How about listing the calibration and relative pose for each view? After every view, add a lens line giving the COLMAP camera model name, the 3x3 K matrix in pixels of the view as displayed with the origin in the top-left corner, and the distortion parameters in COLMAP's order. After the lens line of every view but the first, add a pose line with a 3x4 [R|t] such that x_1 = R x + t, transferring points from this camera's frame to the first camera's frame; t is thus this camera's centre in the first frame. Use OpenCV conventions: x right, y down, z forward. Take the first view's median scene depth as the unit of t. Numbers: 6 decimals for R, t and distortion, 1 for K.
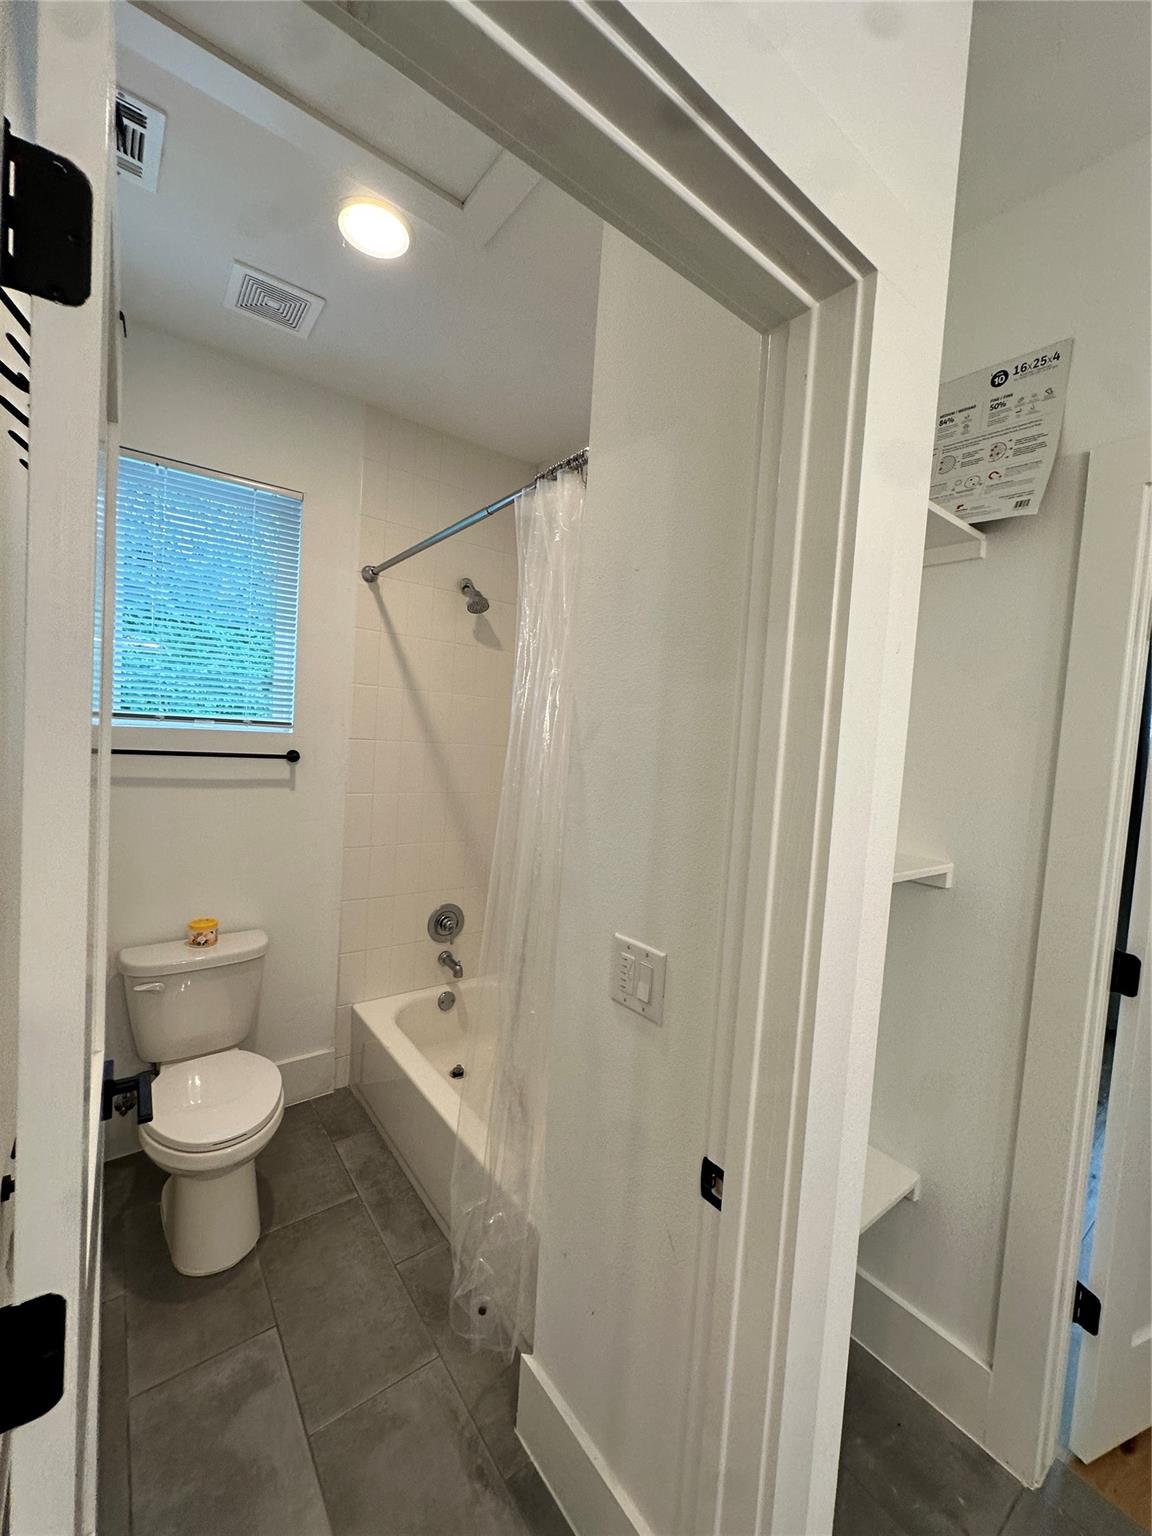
lens RADIAL K [[612.0, 0, 571.9], [0, 612.0, 772.1], [0, 0, 1]] dist [-0.003639, -0.000288]
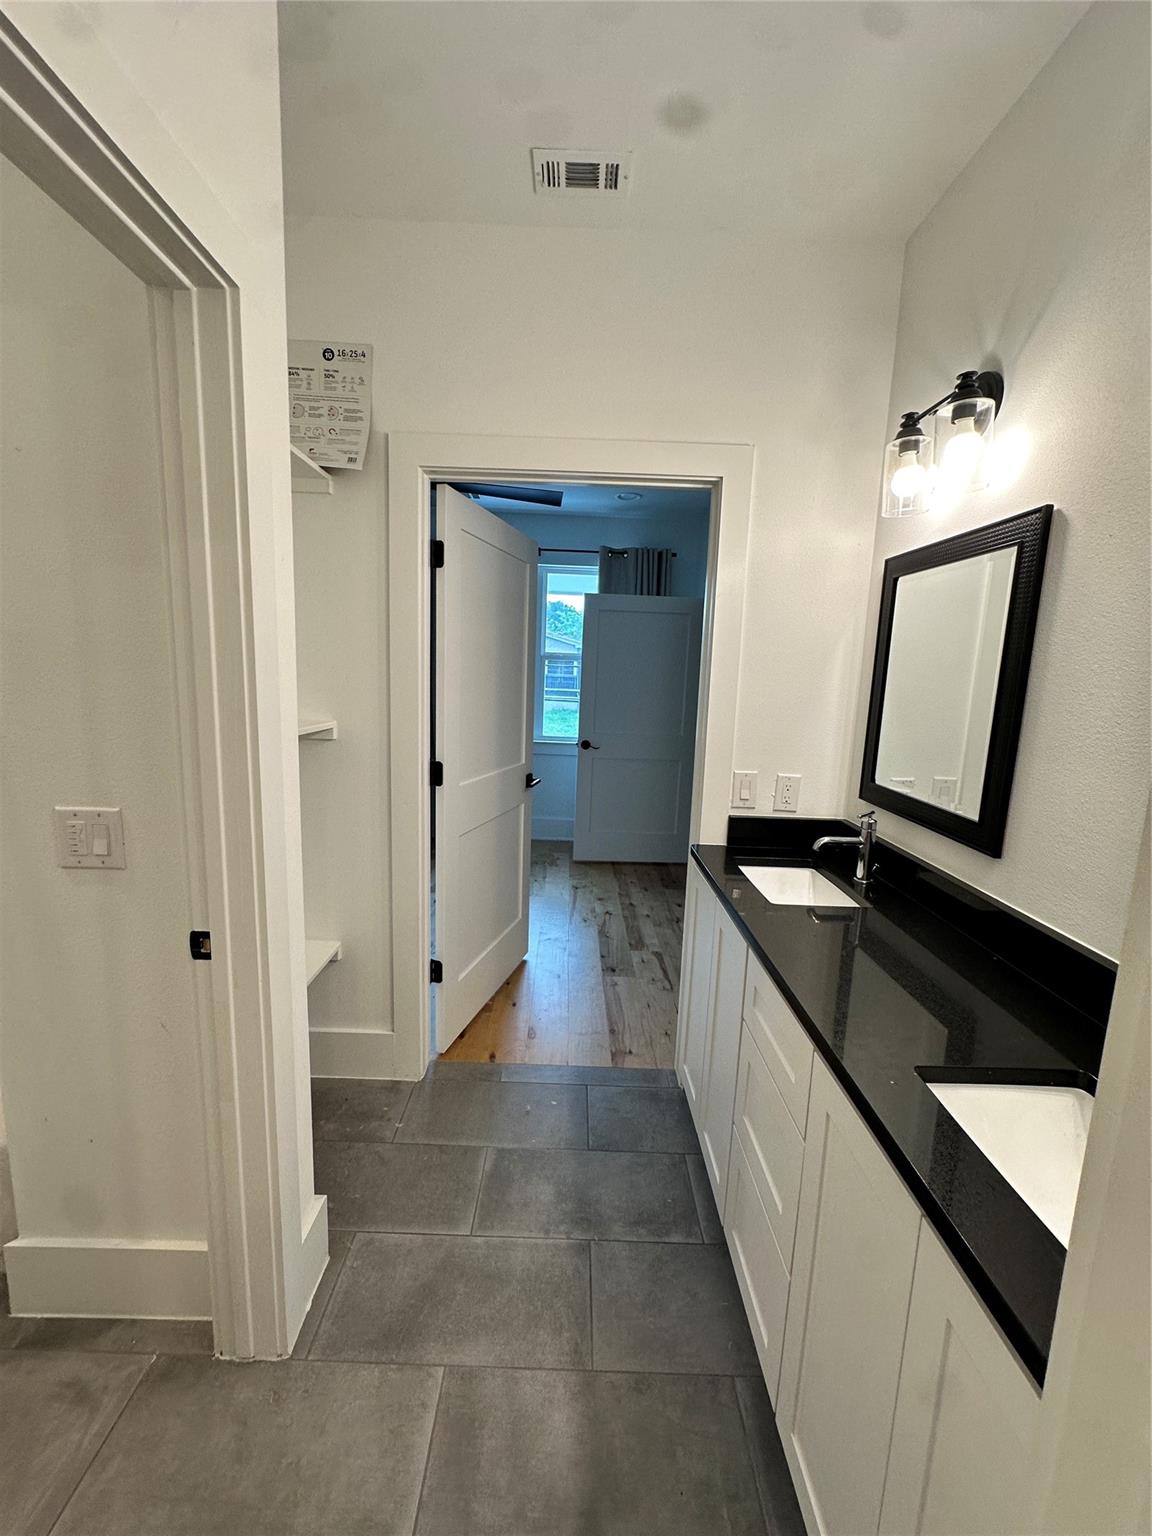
lens RADIAL K [[612.0, 0, 574.5], [0, 612.0, 771.9], [0, 0, 1]] dist [-0.003639, -0.000288]
pose [[0.599915, -0.164100, 0.783054, -0.184439], [0.042658, 0.983908, 0.173511, 0.050945], [-0.798926, -0.070689, 0.597261, -0.313138]]
